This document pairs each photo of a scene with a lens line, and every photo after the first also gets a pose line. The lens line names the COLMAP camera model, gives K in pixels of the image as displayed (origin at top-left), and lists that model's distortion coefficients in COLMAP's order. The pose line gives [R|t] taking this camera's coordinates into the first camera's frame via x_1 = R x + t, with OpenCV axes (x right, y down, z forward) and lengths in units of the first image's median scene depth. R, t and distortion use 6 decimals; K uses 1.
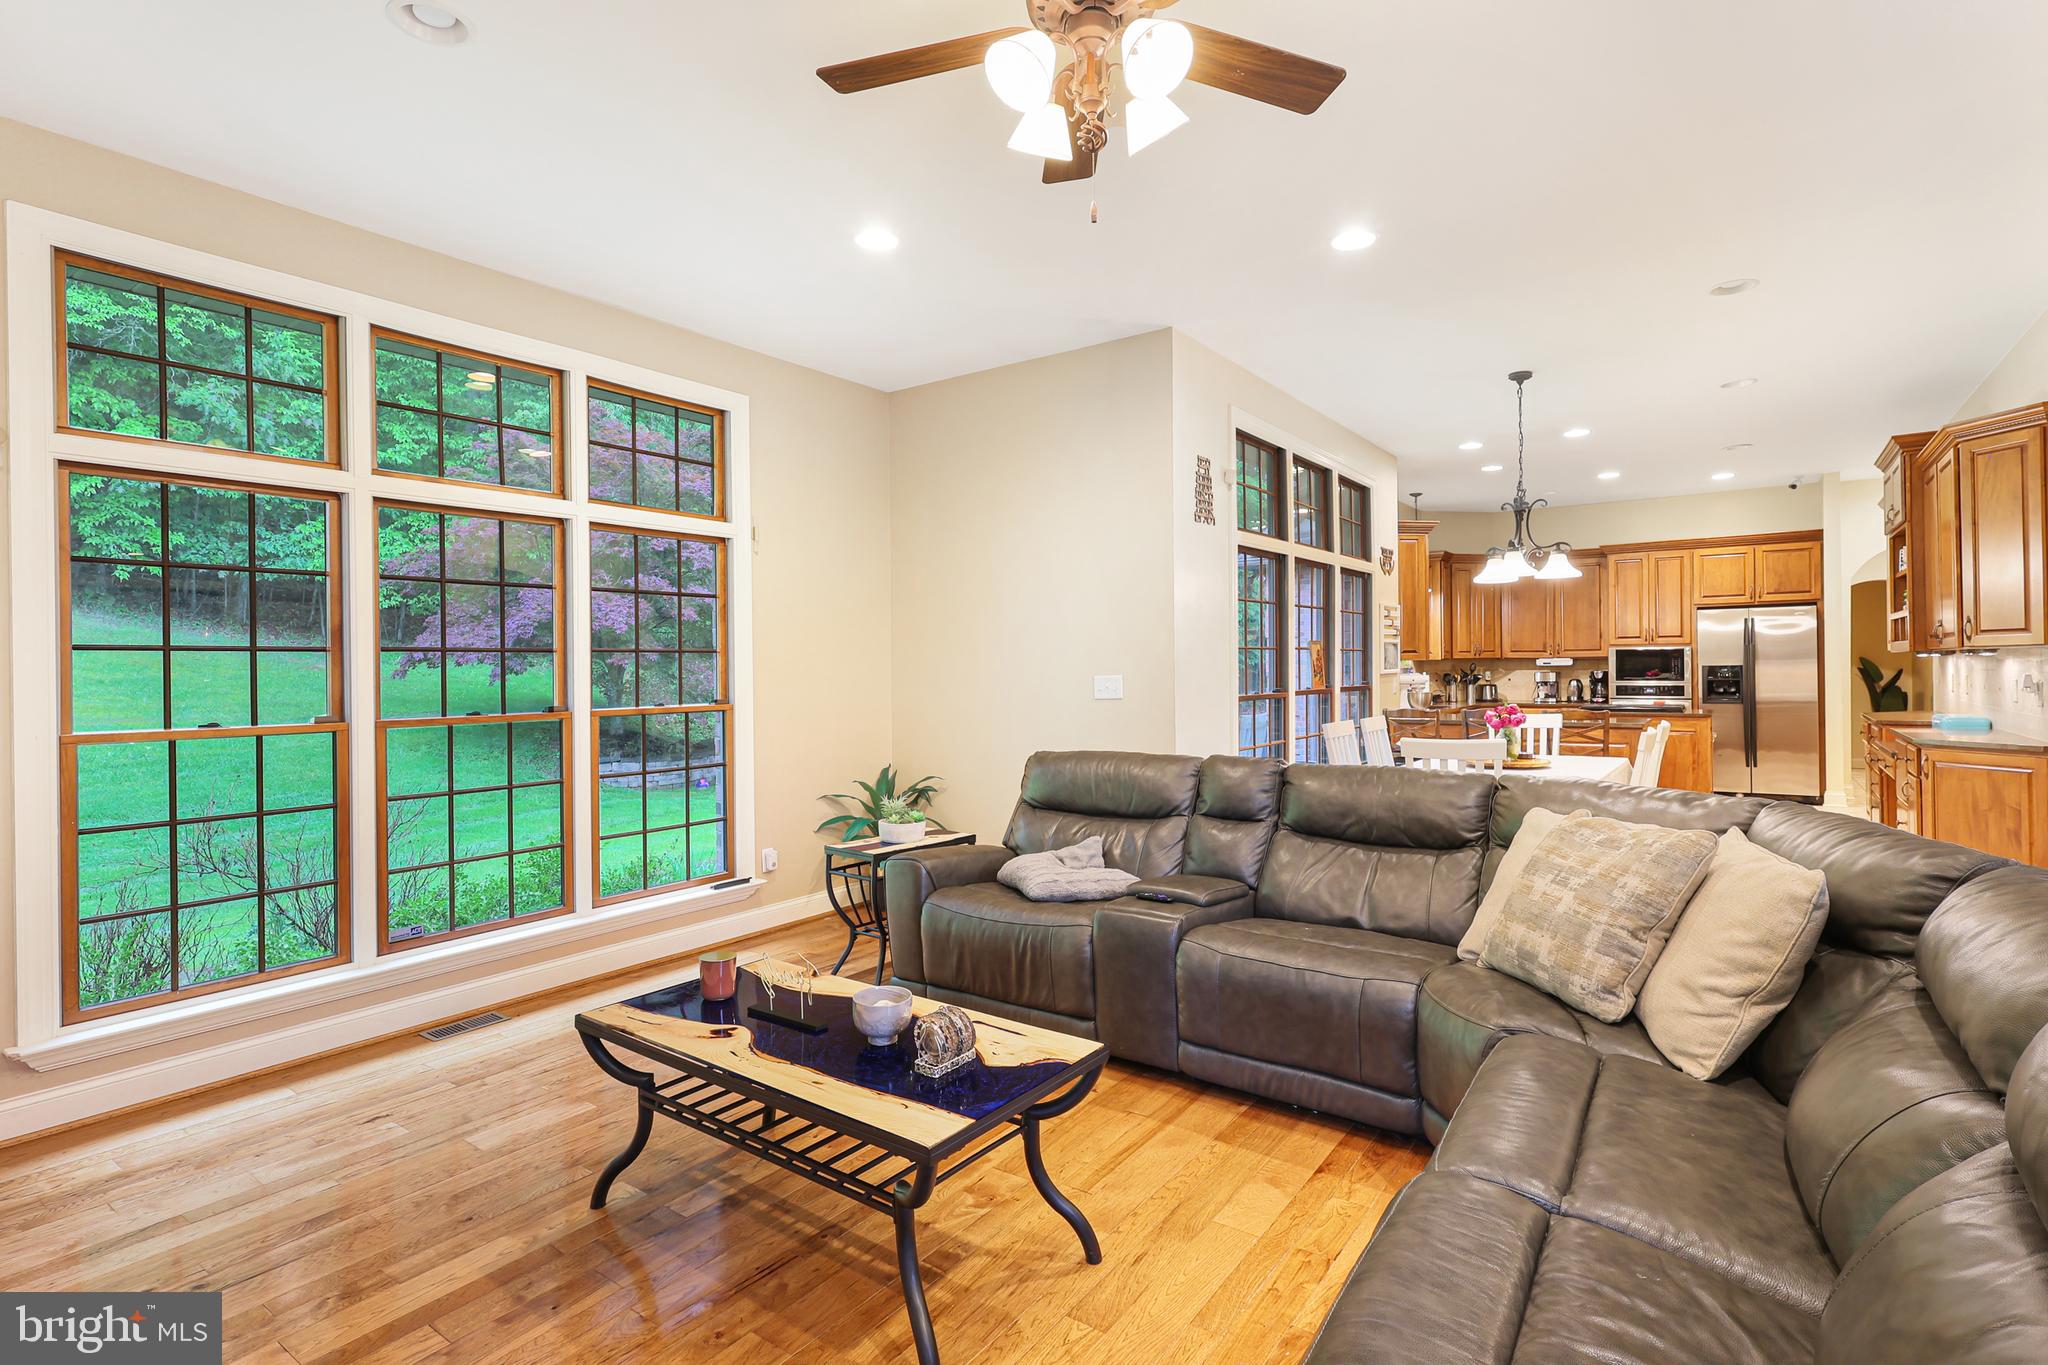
lens RADIAL K [[983.1, 0, 1022.8], [0, 983.1, 676.4], [0, 0, 1]] dist [0.002523, 0.002645]
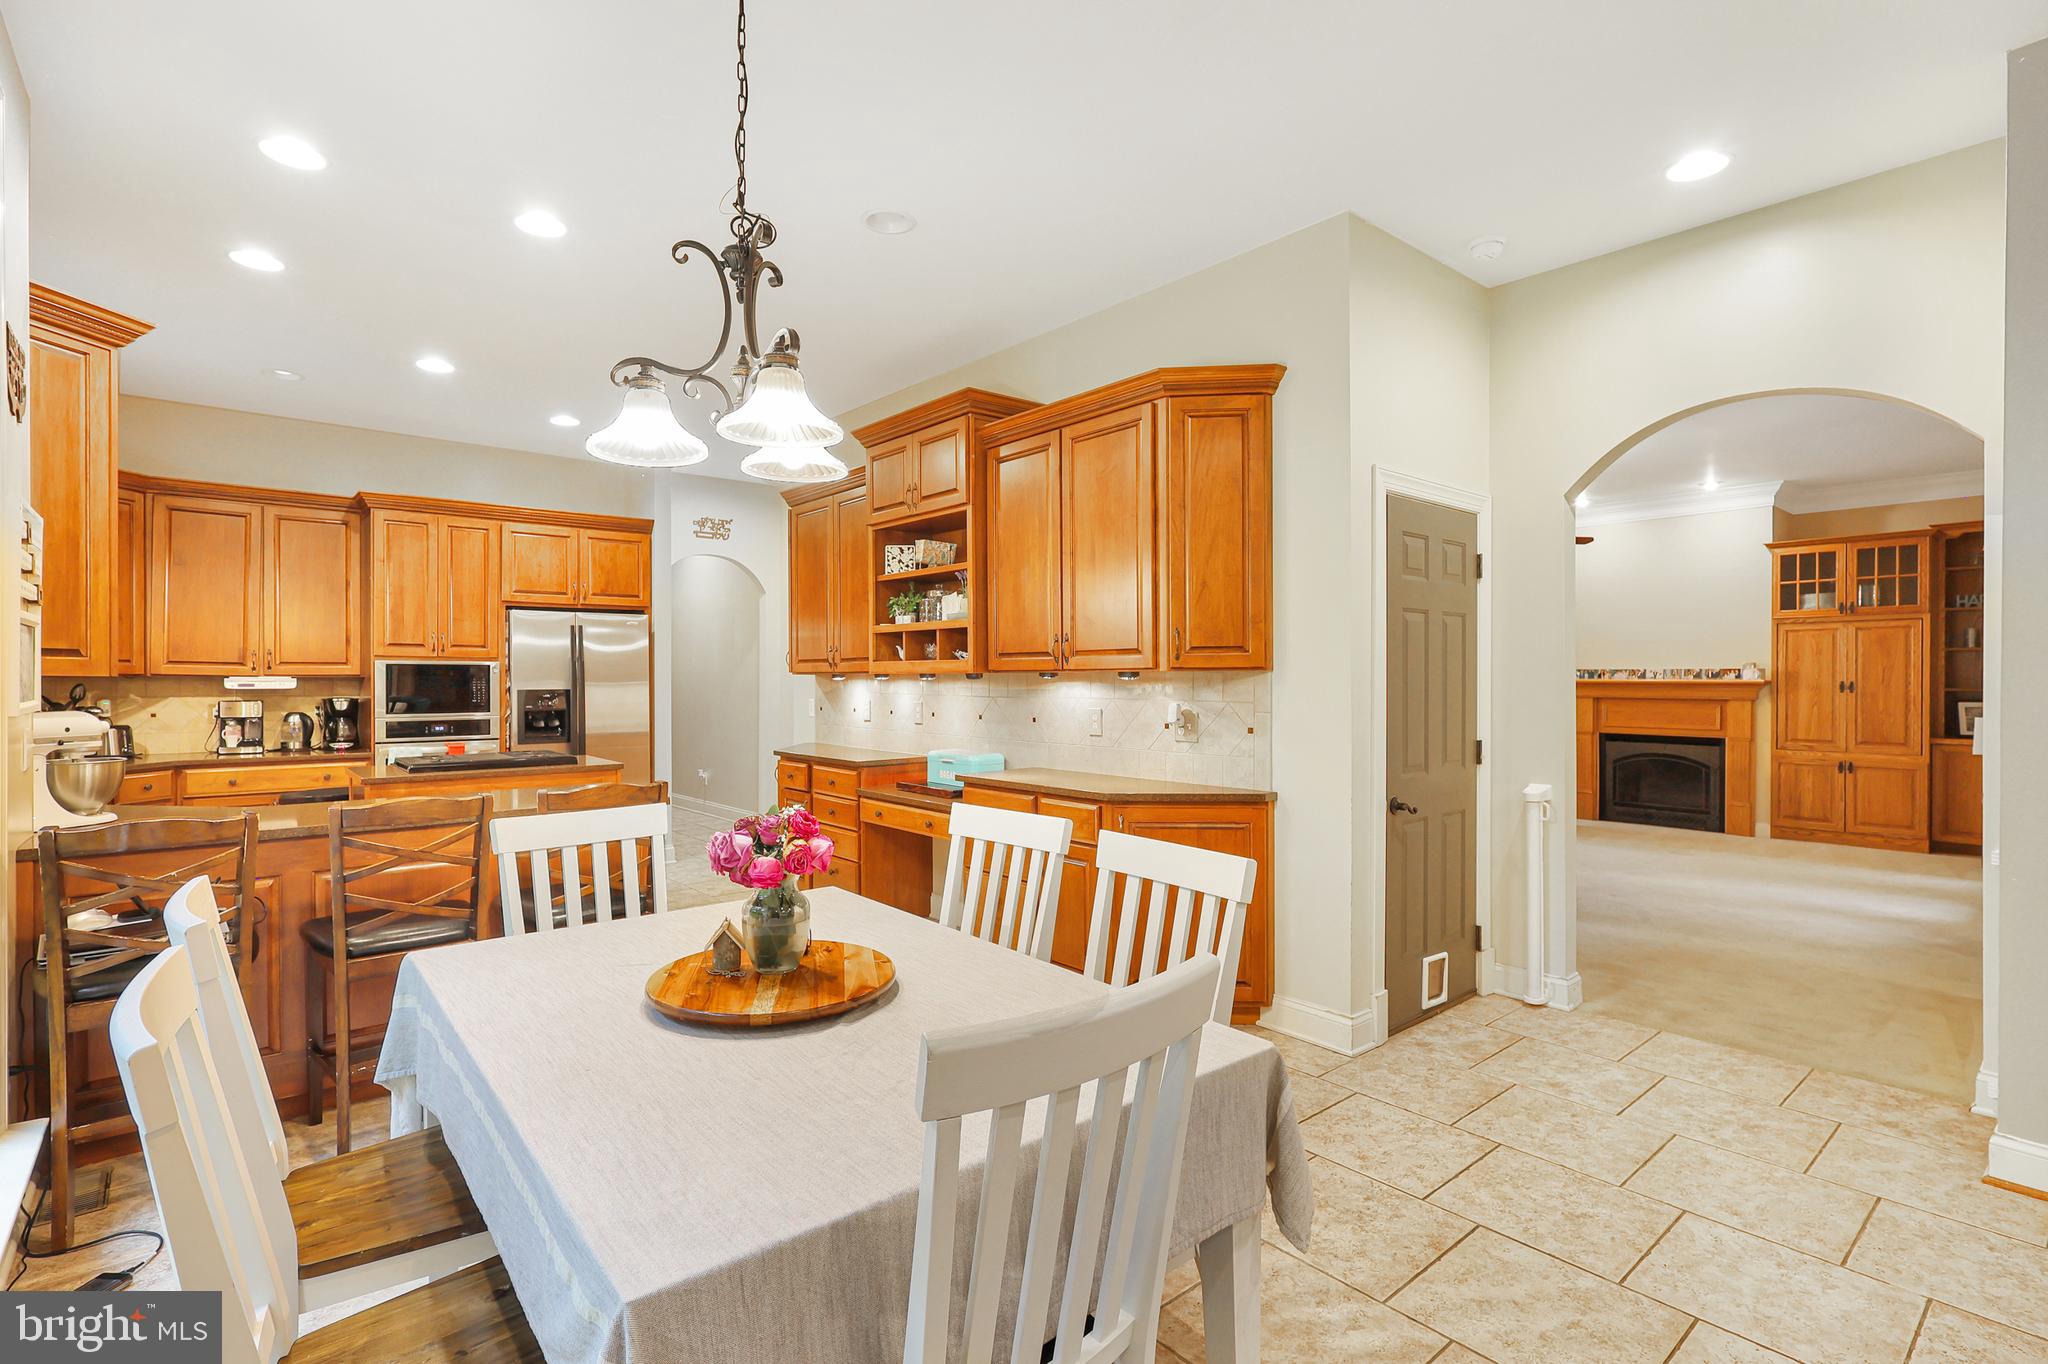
lens RADIAL K [[983.1, 0, 1028.2], [0, 983.1, 687.4], [0, 0, 1]] dist [0.002523, 0.002645]
pose [[0.235777, 0.003921, 0.971799, 0.106638], [0.006650, 0.999962, -0.005648, -0.006775], [-0.971784, 0.007794, 0.235742, 0.503944]]
